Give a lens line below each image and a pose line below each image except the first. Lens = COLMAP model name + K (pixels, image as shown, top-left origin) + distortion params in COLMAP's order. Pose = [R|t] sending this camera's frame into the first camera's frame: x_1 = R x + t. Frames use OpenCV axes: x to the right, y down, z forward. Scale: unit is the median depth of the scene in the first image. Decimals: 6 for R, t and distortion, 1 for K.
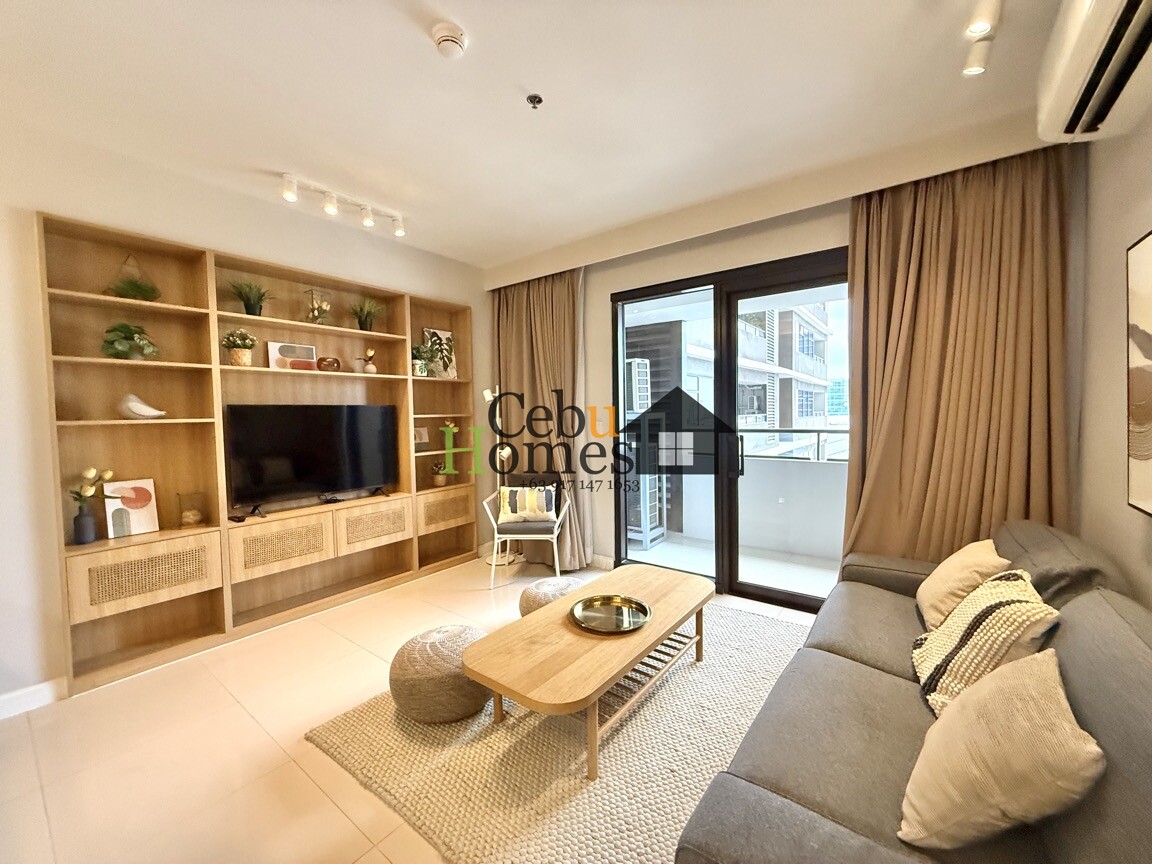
lens RADIAL K [[460.2, 0, 577.4], [0, 460.2, 434.6], [0, 0, 1]] dist [0.000009, -0.000159]
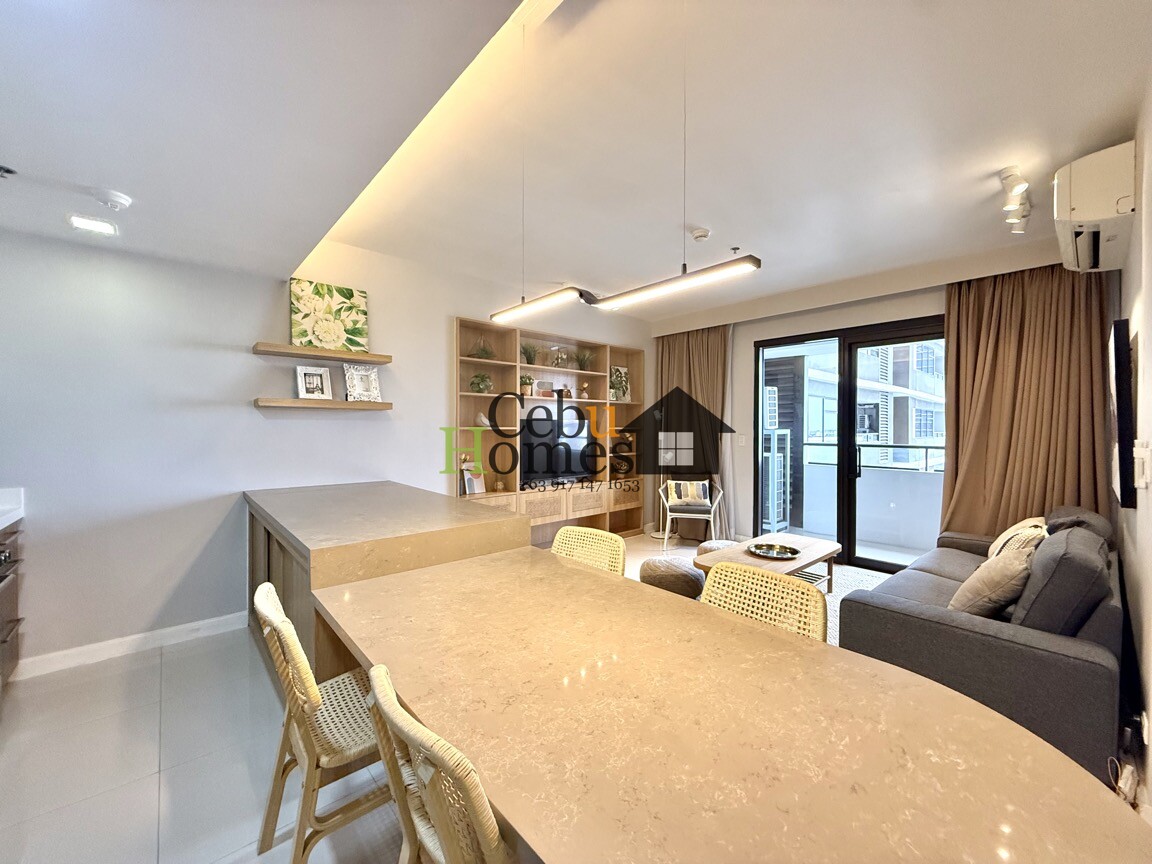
lens RADIAL K [[460.2, 0, 575.5], [0, 460.2, 434.2], [0, 0, 1]] dist [0.000009, -0.000159]
pose [[0.981283, 0.022841, -0.191212, -0.192233], [-0.028920, 0.999159, -0.029063, 0.024733], [0.190387, 0.034049, 0.981118, -0.458259]]
